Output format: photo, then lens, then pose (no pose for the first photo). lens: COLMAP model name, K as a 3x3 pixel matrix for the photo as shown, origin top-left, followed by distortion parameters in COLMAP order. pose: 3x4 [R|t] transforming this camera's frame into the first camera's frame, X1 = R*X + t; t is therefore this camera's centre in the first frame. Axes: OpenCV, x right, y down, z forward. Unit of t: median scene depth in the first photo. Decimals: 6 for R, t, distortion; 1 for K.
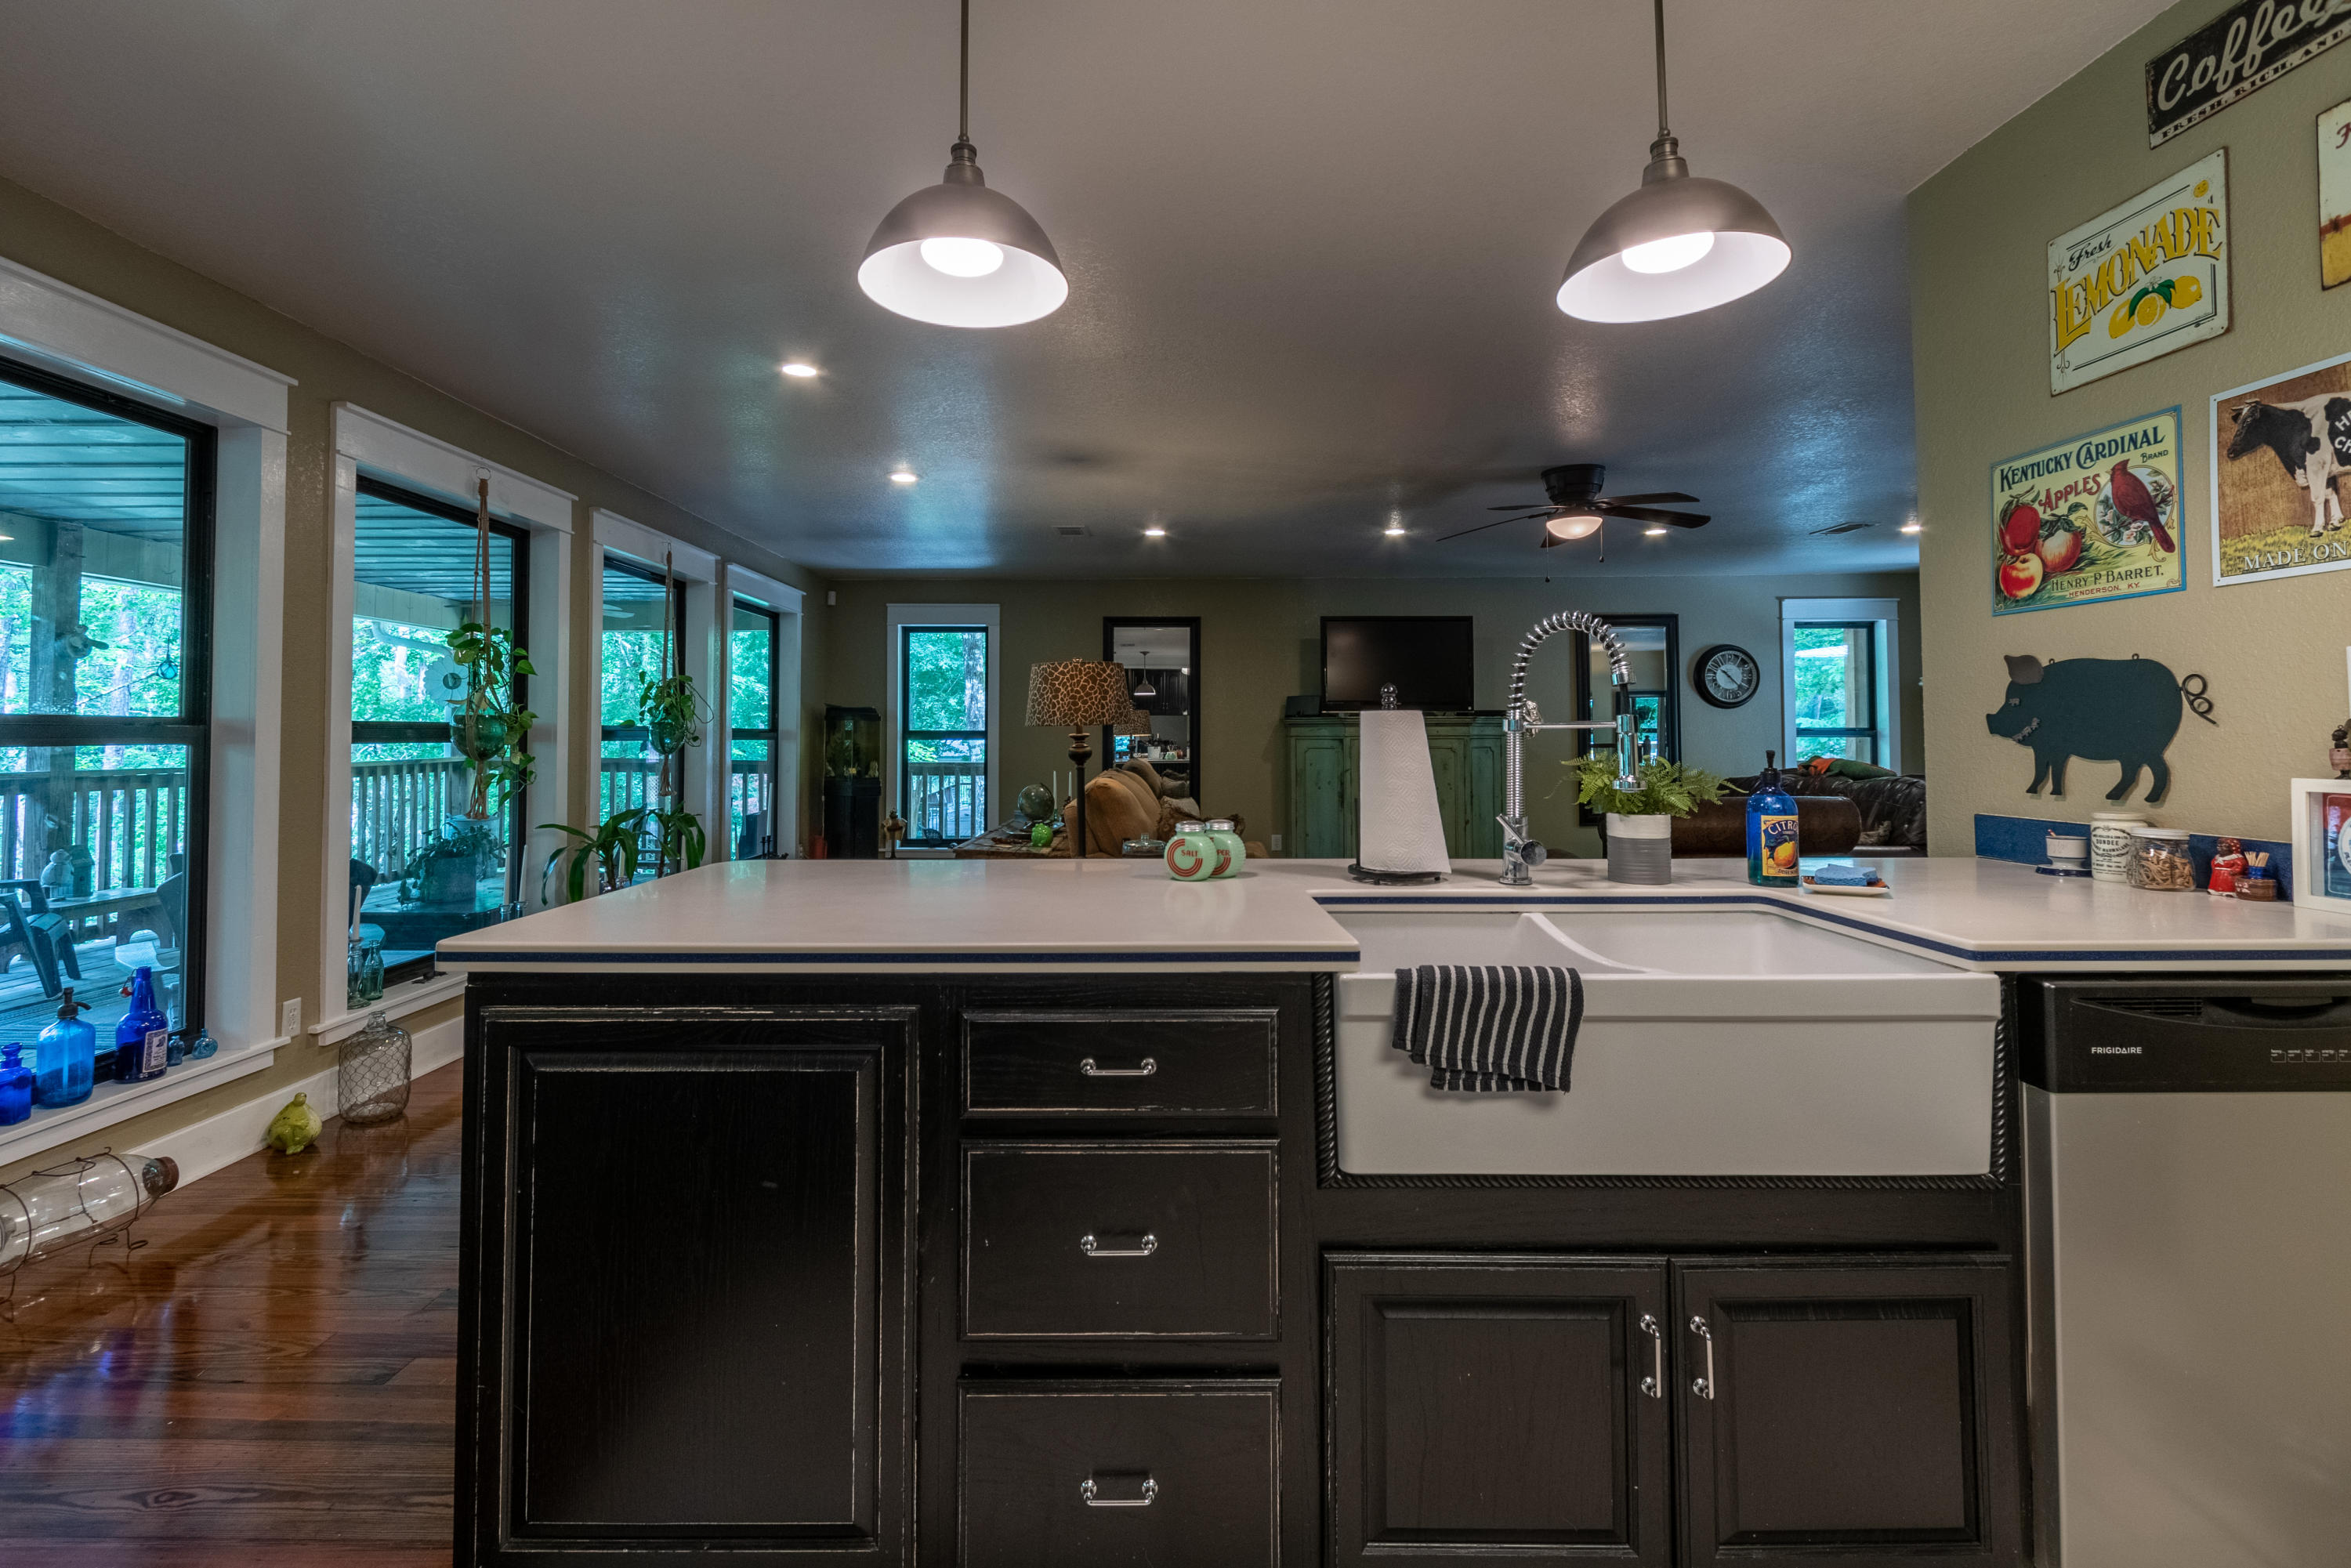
lens RADIAL K [[1035.4, 0, 1139.2], [0, 1035.4, 725.7], [0, 0, 1]] dist [0.000422, 0.000476]
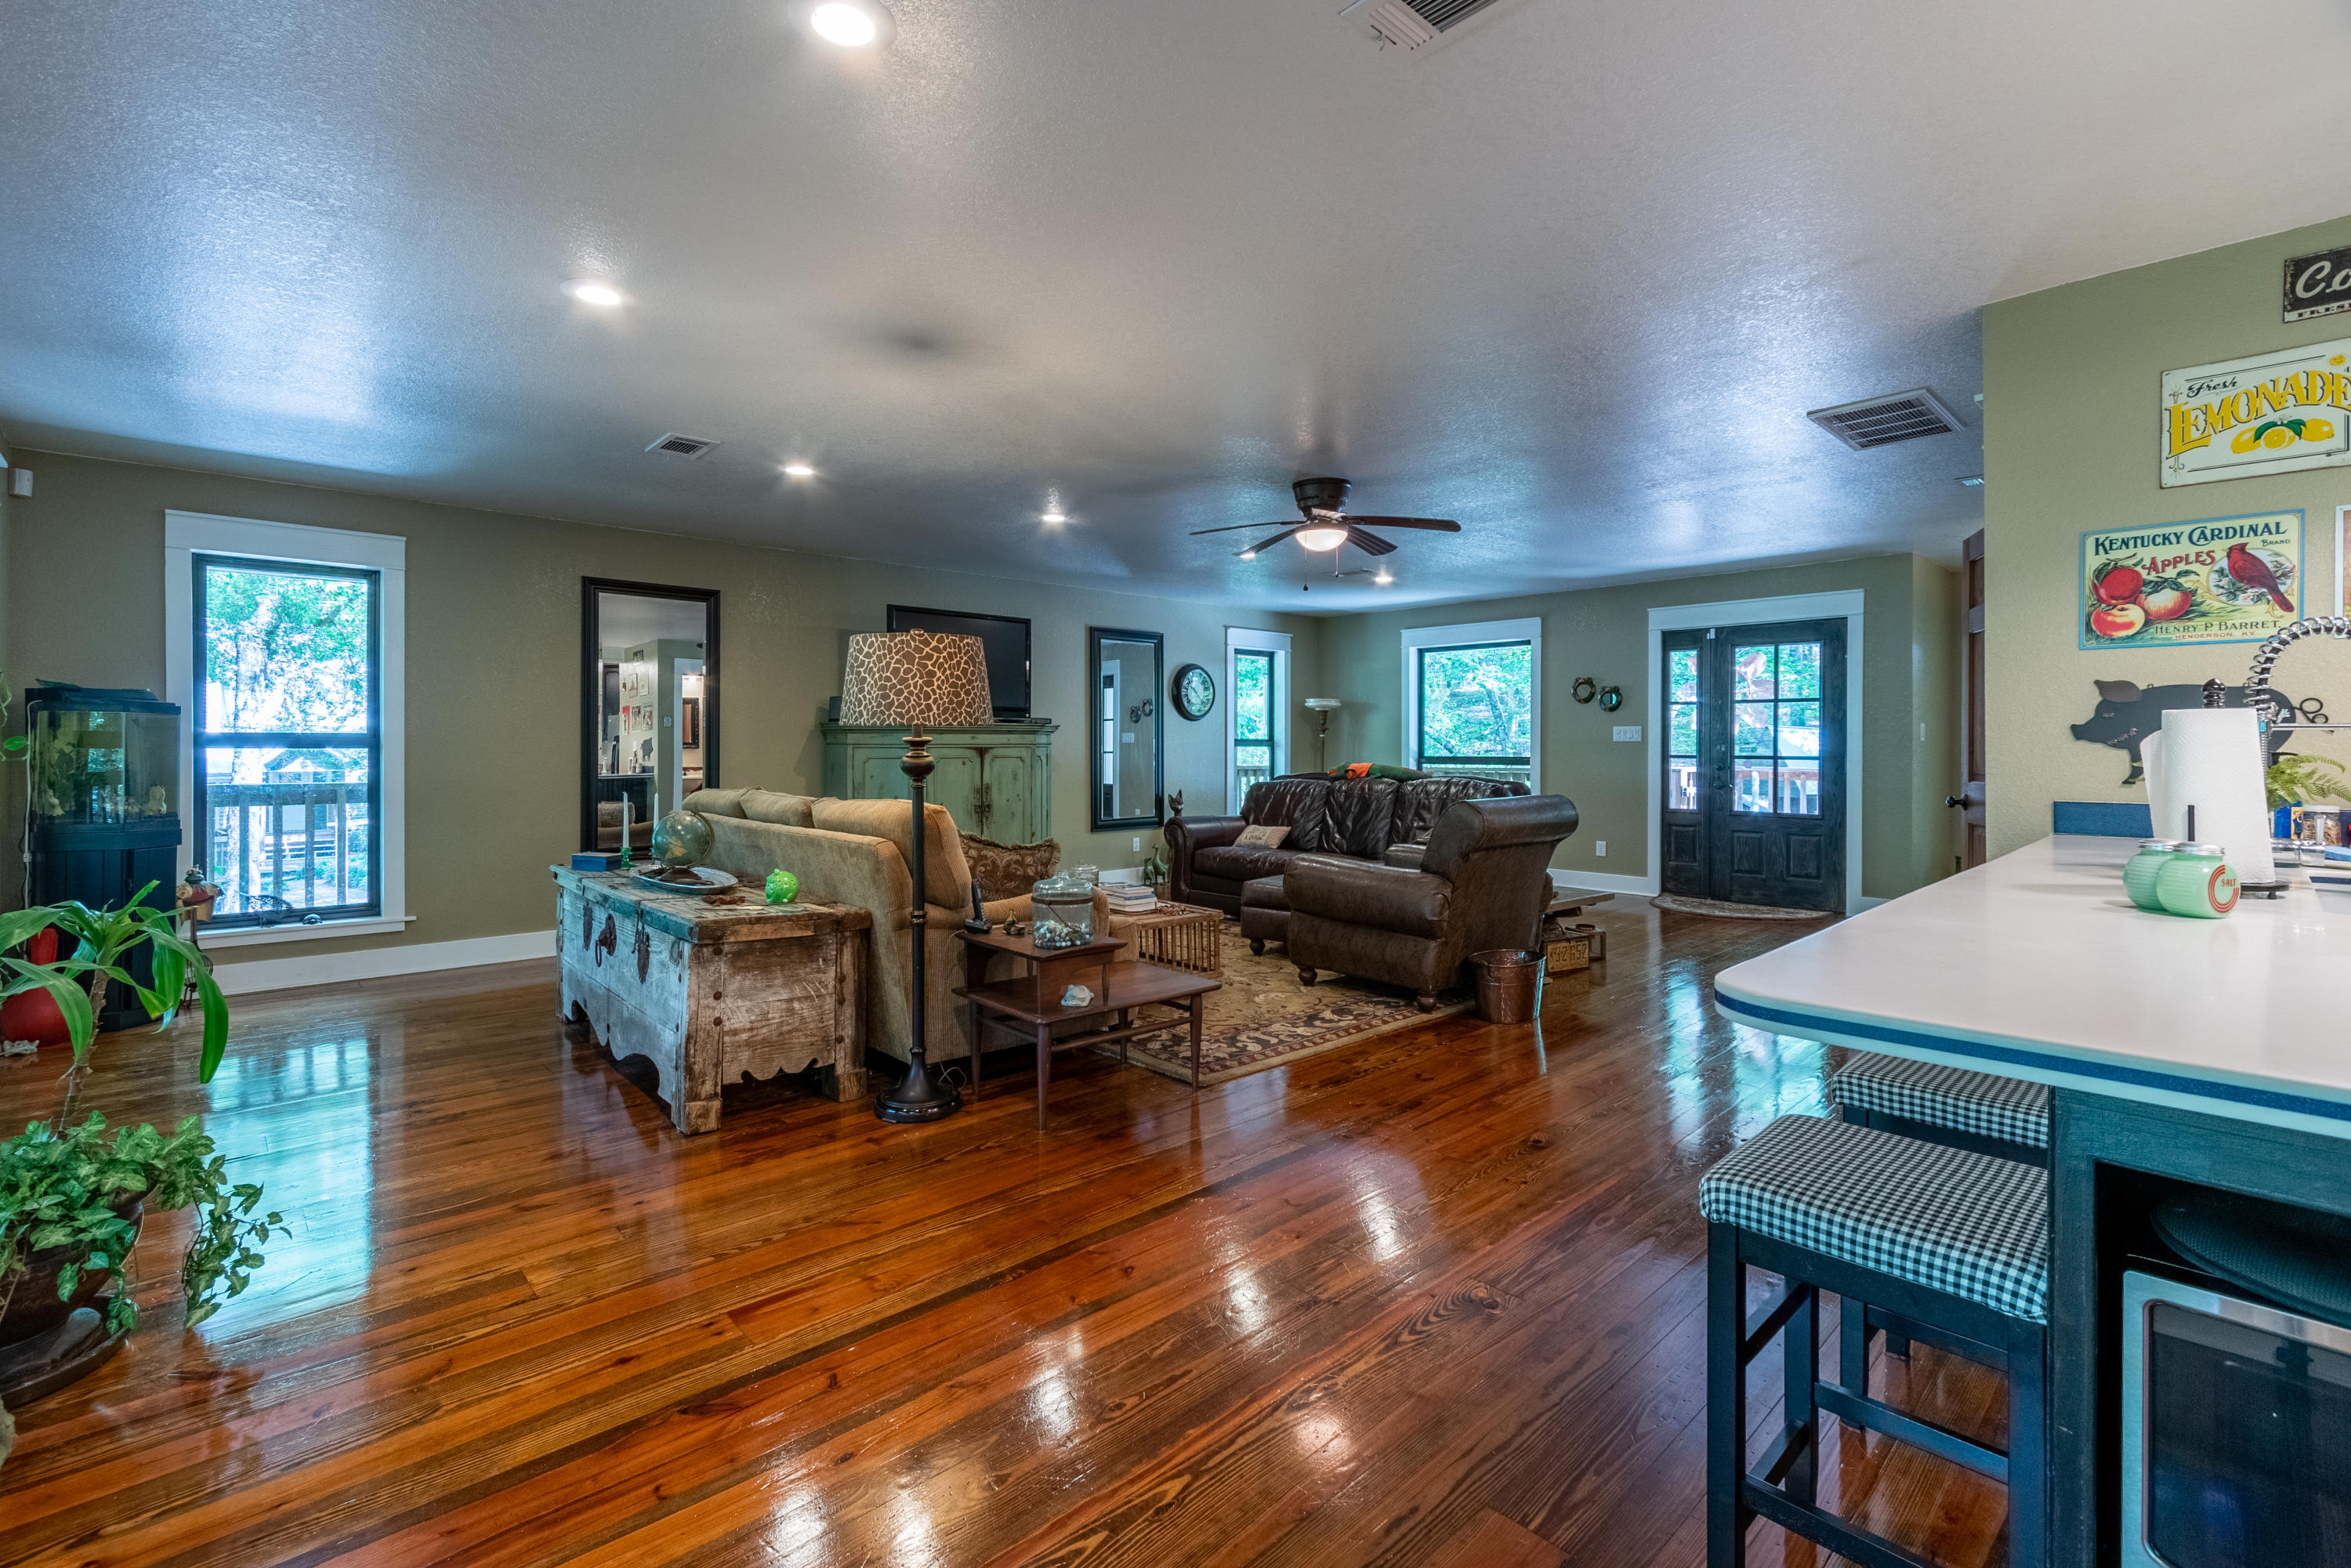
lens RADIAL K [[1035.4, 0, 1173.3], [0, 1035.4, 767.3], [0, 0, 1]] dist [0.000422, 0.000476]
pose [[0.735522, -0.011564, 0.677402, -0.979857], [-0.008471, 0.999619, 0.026264, 0.019523], [-0.677448, -0.025056, 0.735144, 0.874426]]
